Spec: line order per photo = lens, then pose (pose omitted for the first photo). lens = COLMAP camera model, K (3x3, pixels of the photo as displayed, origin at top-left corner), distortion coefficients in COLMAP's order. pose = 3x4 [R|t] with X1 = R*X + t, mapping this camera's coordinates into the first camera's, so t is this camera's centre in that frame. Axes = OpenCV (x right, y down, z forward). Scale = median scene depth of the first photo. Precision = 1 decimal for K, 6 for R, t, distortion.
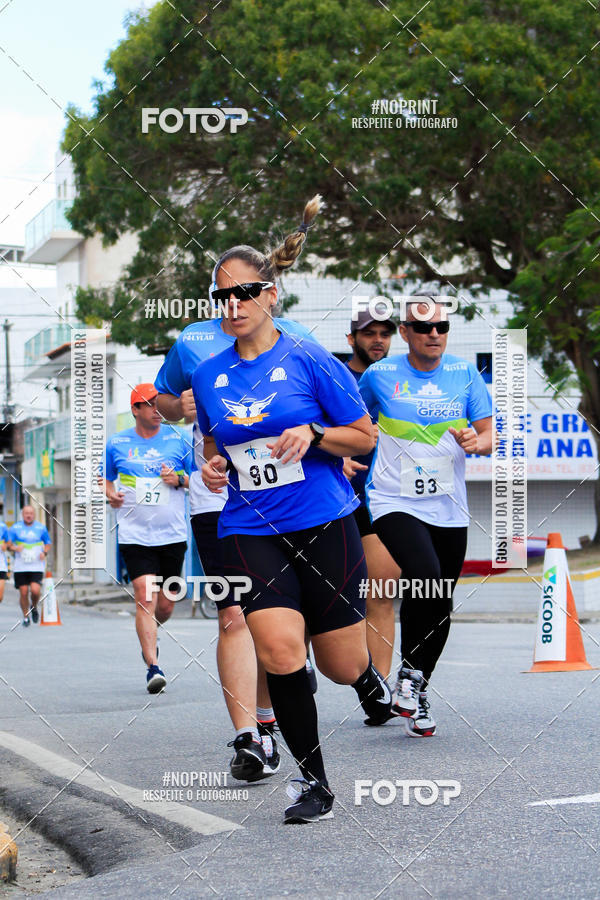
lens RADIAL K [[6705.2, 0, 272.5], [0, 6705.2, 619.3], [0, 0, 1]] dist [0.065655, 51.974904]
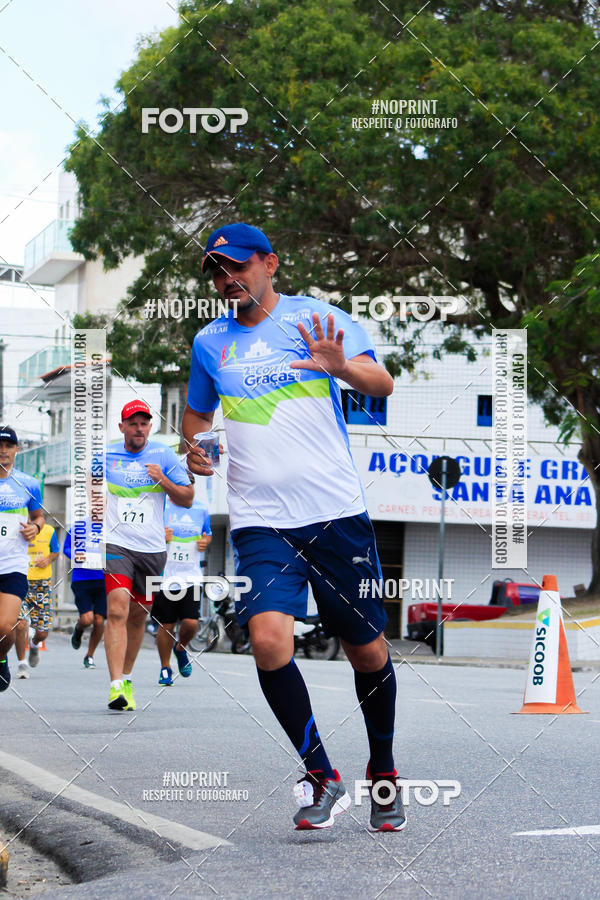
lens RADIAL K [[4831.0, 0, 299.3], [0, 4831.0, 447.4], [0, 0, 1]] dist [-0.031489, 17.552931]
pose [[0.998890, 0.045215, -0.013239, 0.013940], [-0.045424, 0.998841, -0.015896, -0.019509], [0.012505, 0.016480, 0.999786, 0.290582]]
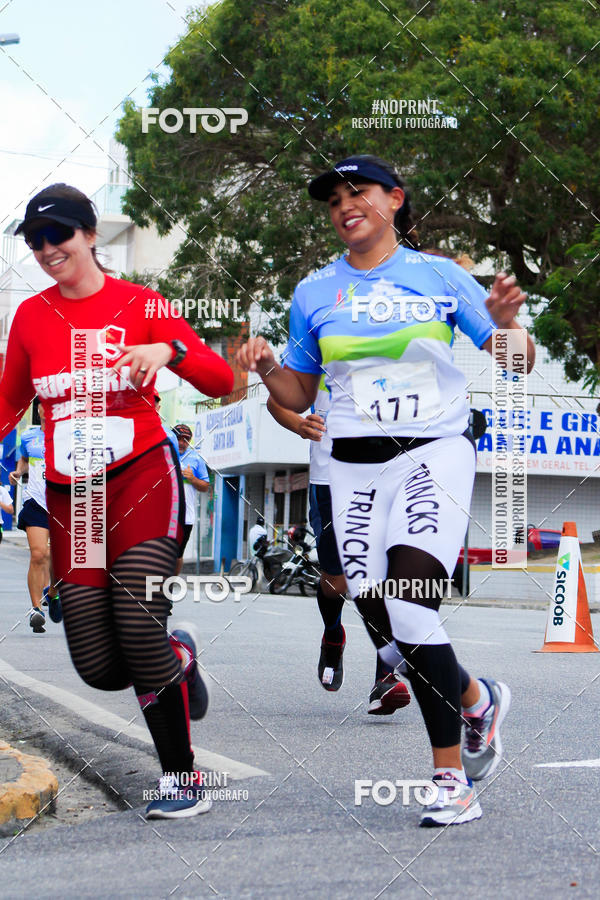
lens RADIAL K [[4744.3, 0, 300.6], [0, 4744.3, 450.1], [0, 0, 1]] dist [-0.234523, -13.466984]
pose [[0.998527, 0.050644, -0.019473, 0.014049], [-0.050757, 0.998697, -0.005337, -0.018769], [0.019178, 0.006318, 0.999796, 0.260478]]
